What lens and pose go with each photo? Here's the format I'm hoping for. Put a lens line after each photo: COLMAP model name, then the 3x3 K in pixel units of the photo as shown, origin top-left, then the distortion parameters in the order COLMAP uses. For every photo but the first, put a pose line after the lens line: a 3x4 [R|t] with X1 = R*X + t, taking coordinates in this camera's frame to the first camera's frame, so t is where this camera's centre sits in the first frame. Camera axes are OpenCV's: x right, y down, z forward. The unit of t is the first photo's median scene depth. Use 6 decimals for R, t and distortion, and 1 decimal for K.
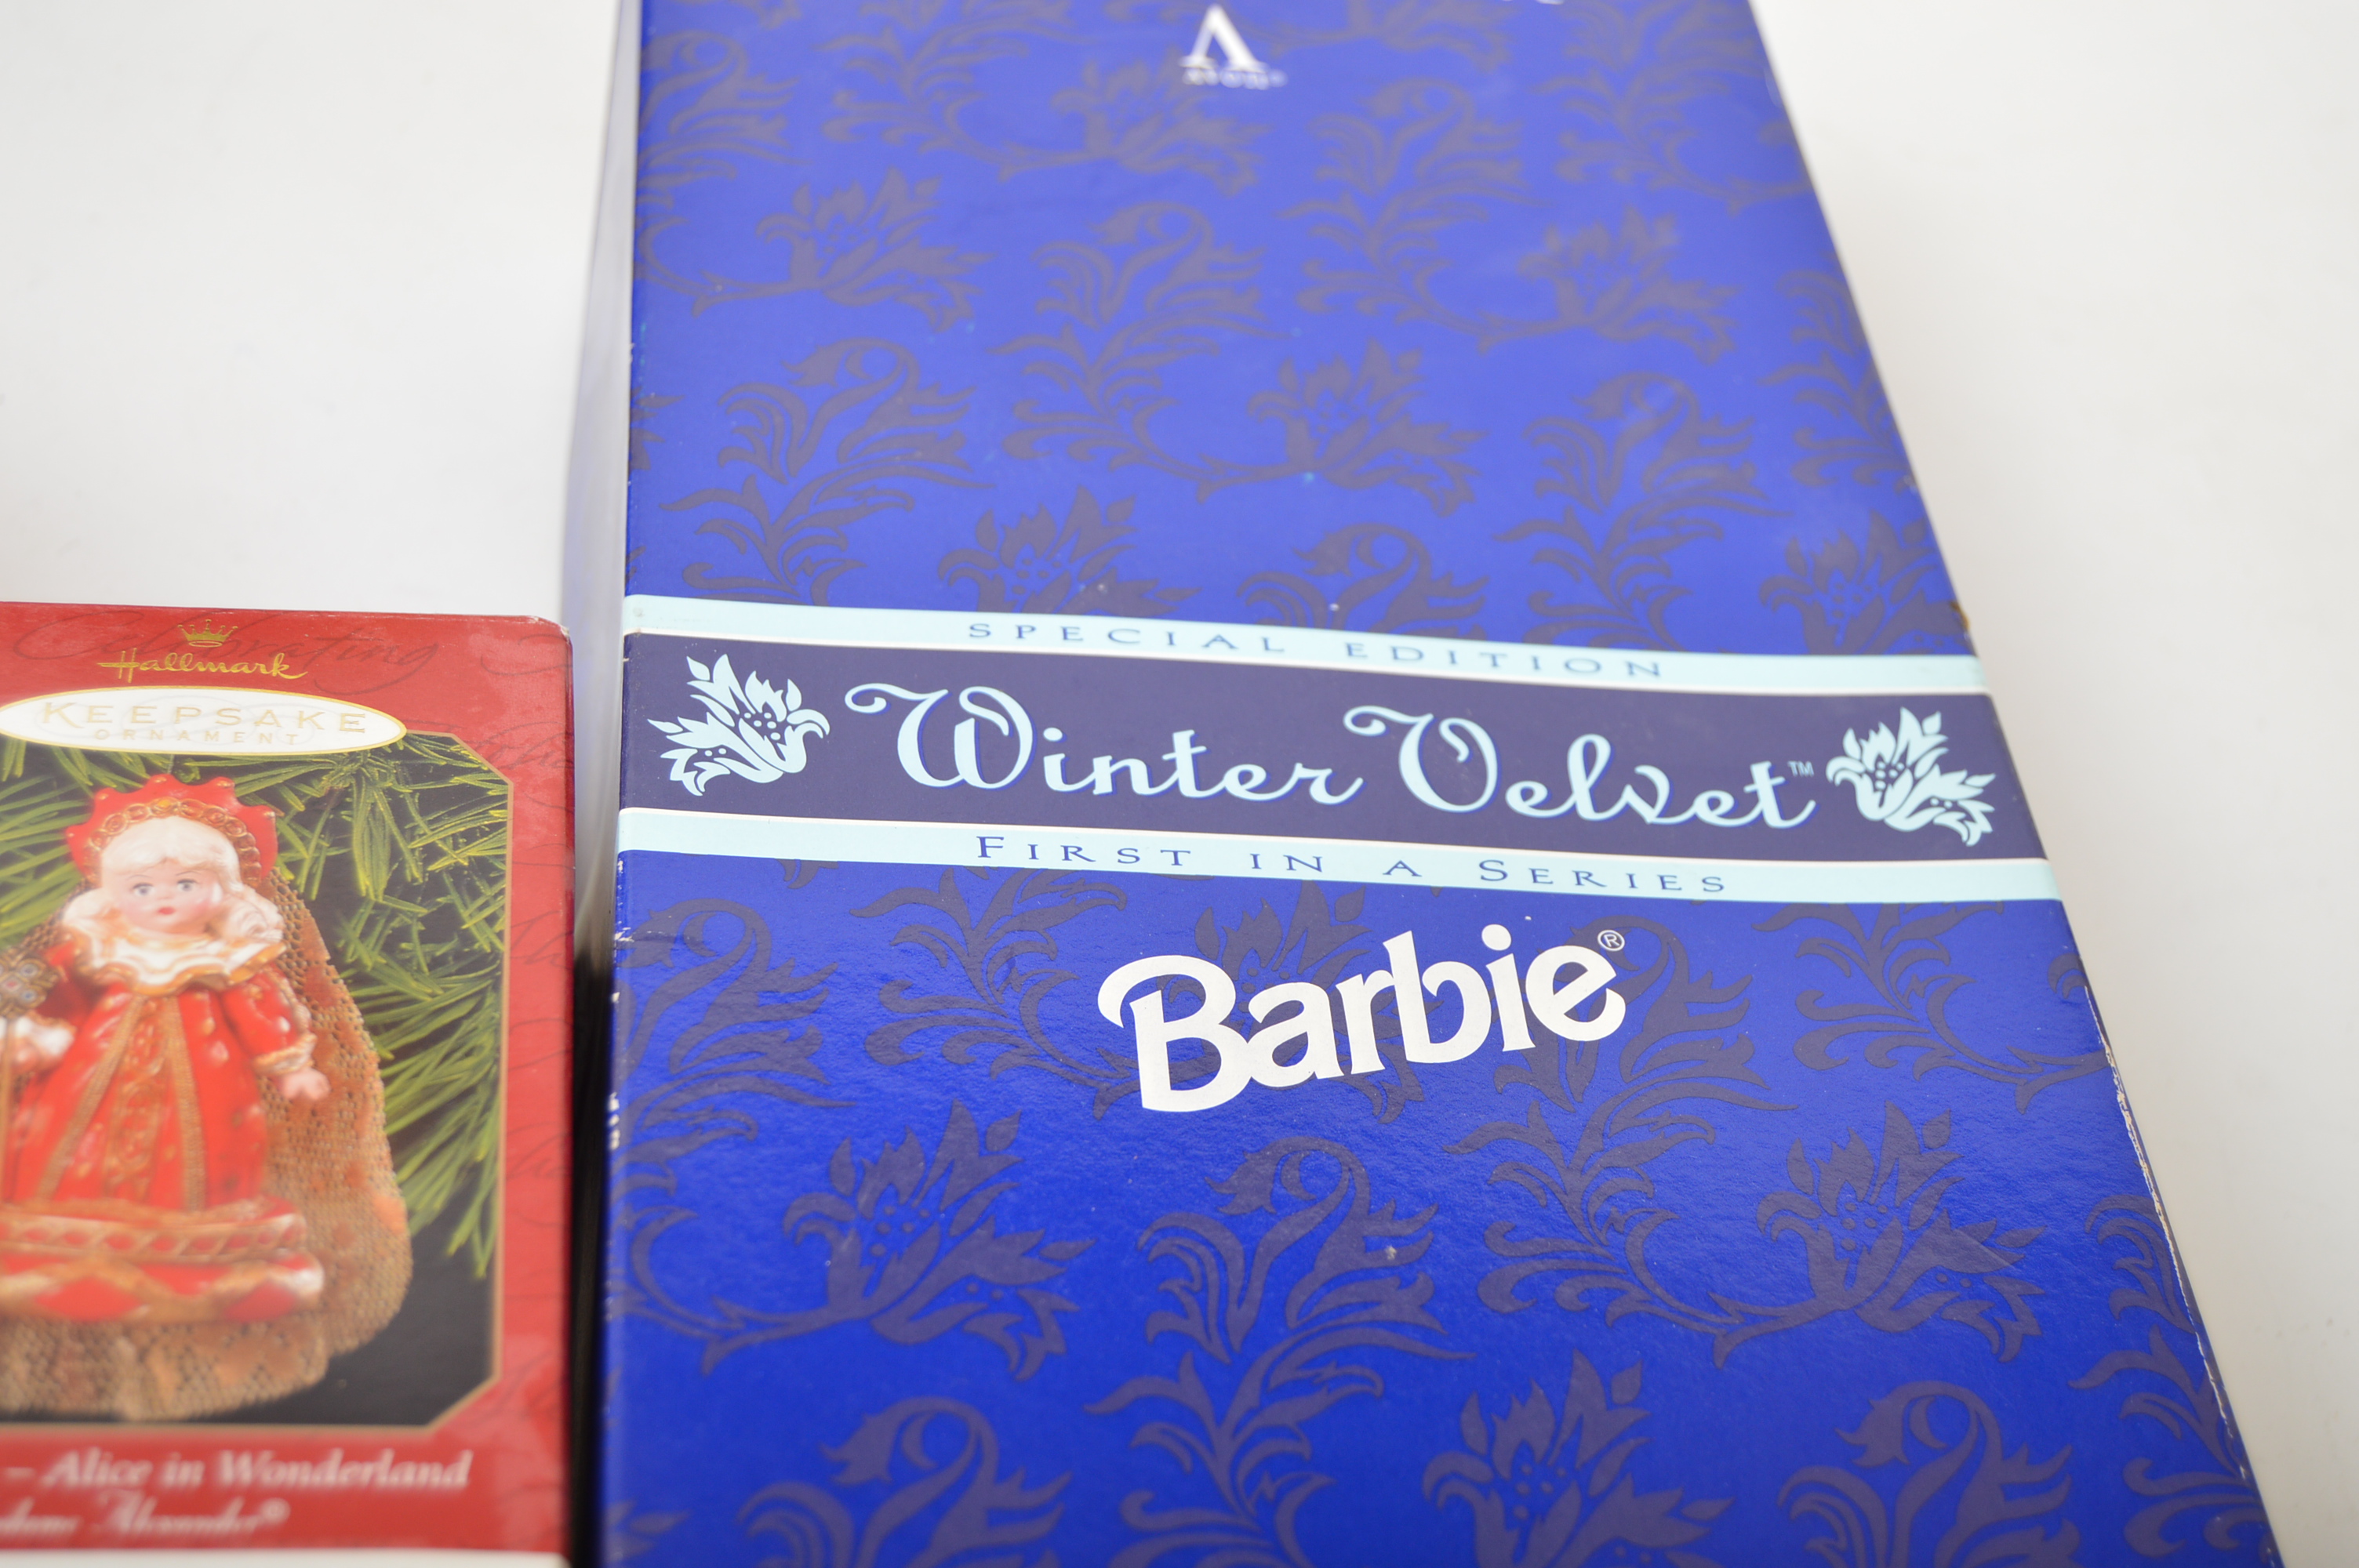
lens RADIAL K [[3806.7, 0, 1179.5], [0, 3806.7, 784.0], [0, 0, 1]] dist [-0.020824, -0.120513]
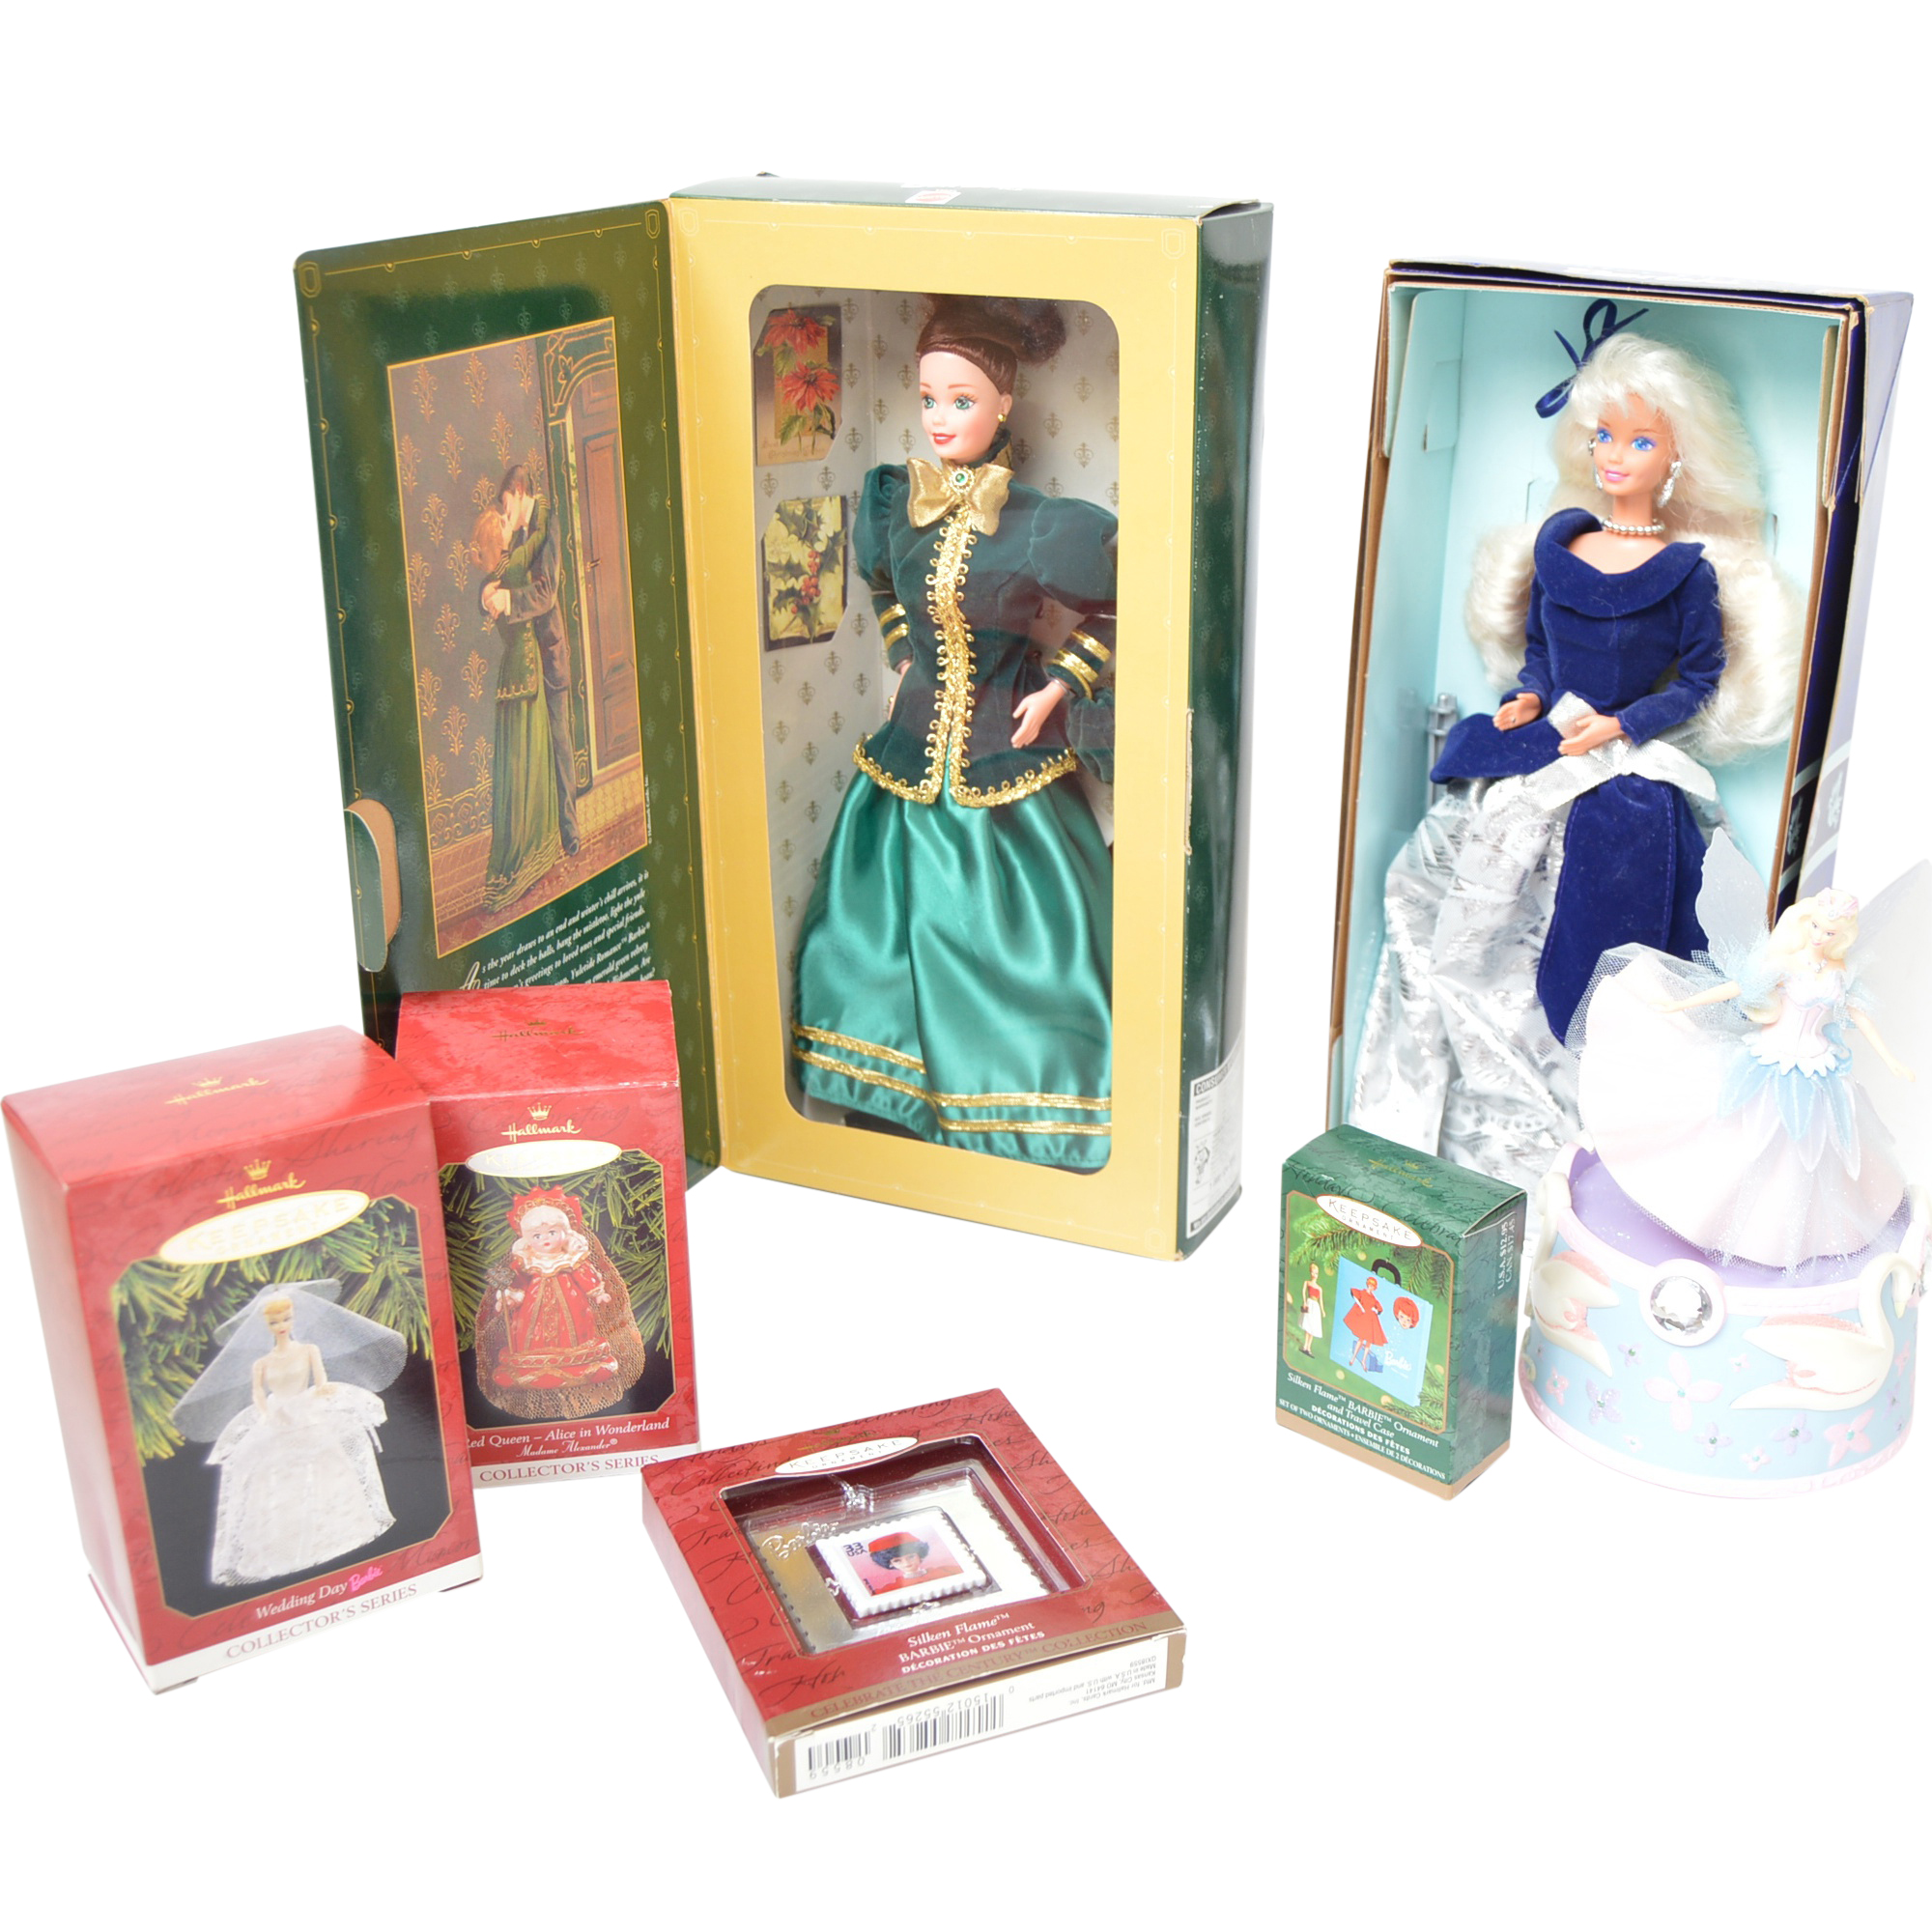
lens RADIAL K [[2385.3, 0, 1134.4], [0, 2385.3, 966.5], [0, 0, 1]] dist [-0.087815, 0.013293]
pose [[0.987251, 0.093248, 0.128995, -0.080251], [-0.154328, 0.362406, 0.919155, -1.769184], [0.038960, -0.927344, 0.372176, 0.550840]]
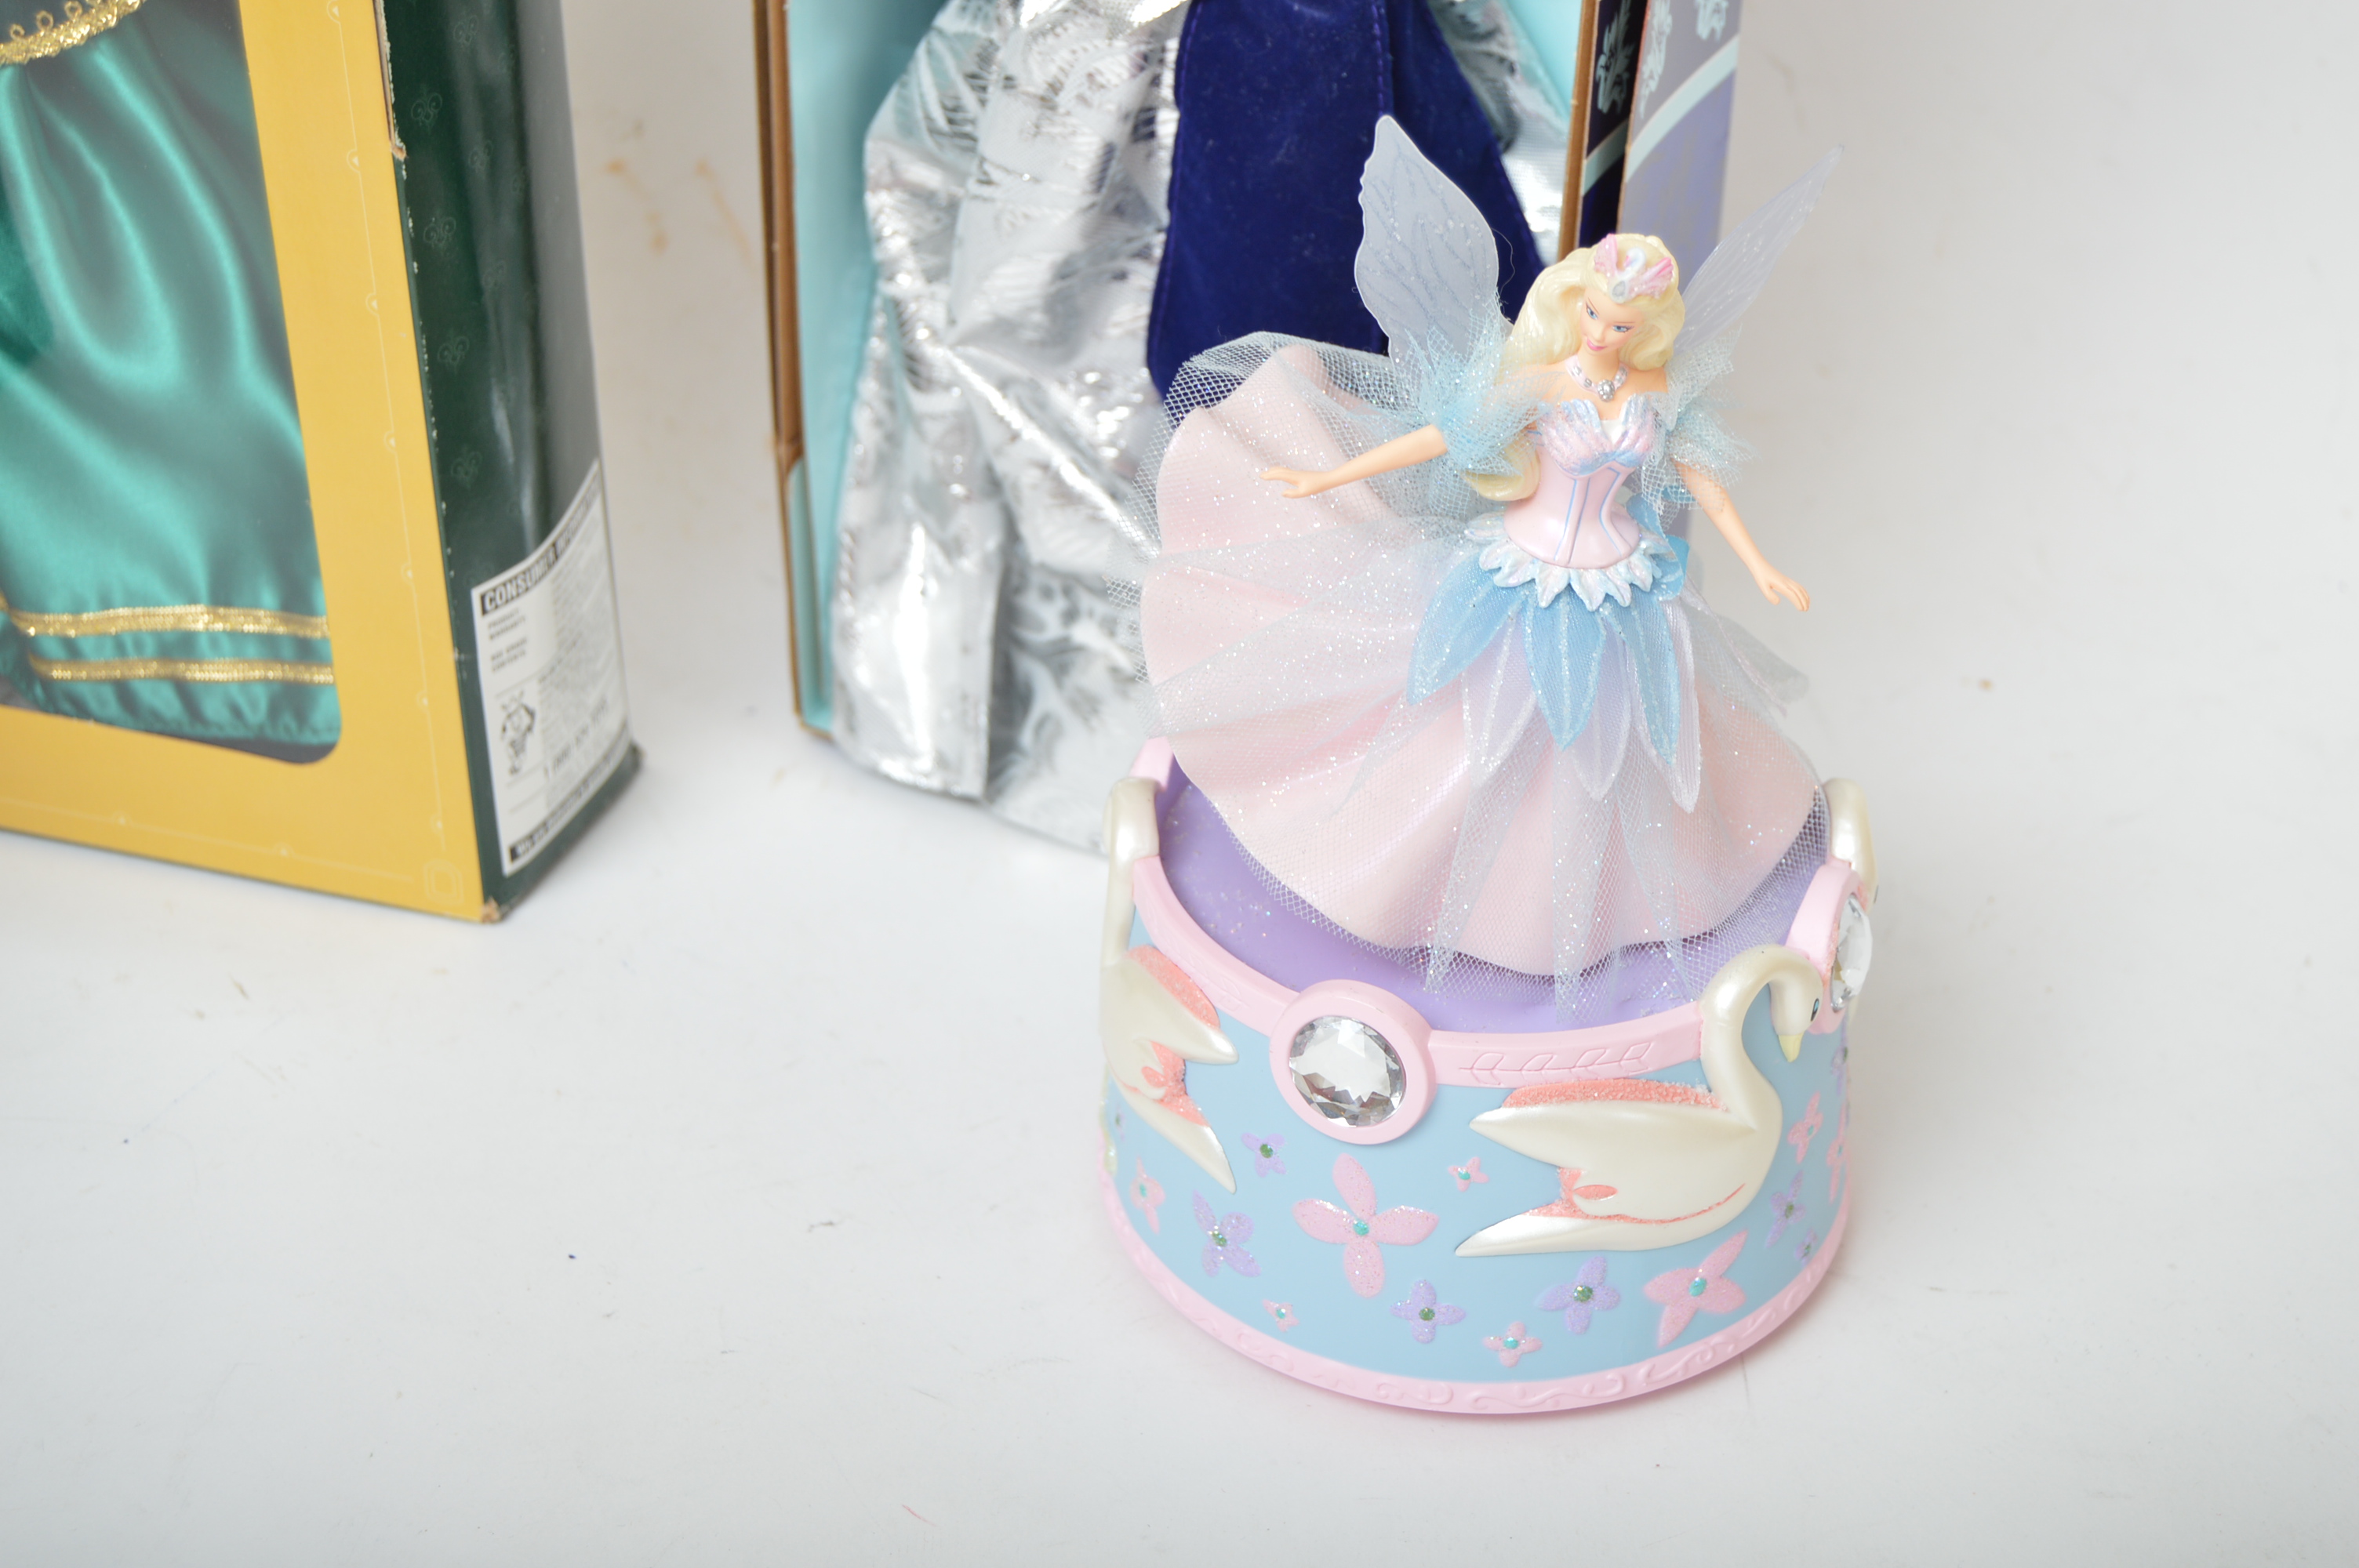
lens RADIAL K [[3806.7, 0, 1179.5], [0, 3806.7, 784.0], [0, 0, 1]] dist [-0.020824, -0.120513]
pose [[0.980677, 0.017866, 0.194818, 0.242284], [-0.194728, 0.184941, 0.963264, -1.495666], [-0.018820, -0.982587, 0.184846, 0.843081]]
